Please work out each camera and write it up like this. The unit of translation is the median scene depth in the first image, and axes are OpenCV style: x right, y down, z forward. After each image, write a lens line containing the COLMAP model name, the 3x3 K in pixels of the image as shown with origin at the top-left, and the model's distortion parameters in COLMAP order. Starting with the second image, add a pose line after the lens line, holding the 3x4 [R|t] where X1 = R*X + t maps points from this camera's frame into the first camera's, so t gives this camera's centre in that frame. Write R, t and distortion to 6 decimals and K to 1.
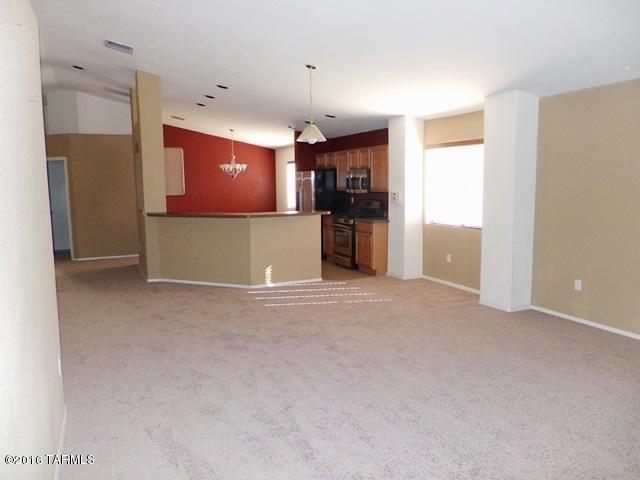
lens RADIAL K [[501.6, 0, 320.0], [0, 501.6, 240.0], [0, 0, 1]] dist [-0.046343, 0.009123]
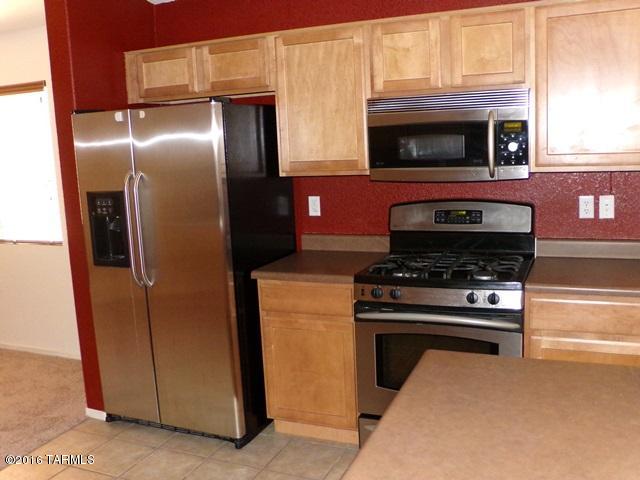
lens RADIAL K [[618.4, 0, 320.0], [0, 618.4, 240.0], [0, 0, 1]] dist [-0.001698, -0.000744]
pose [[0.741855, -0.139425, 0.655906, -0.181183], [0.118602, 0.990006, 0.076301, -0.088508], [-0.659989, 0.021187, 0.750977, 0.732864]]
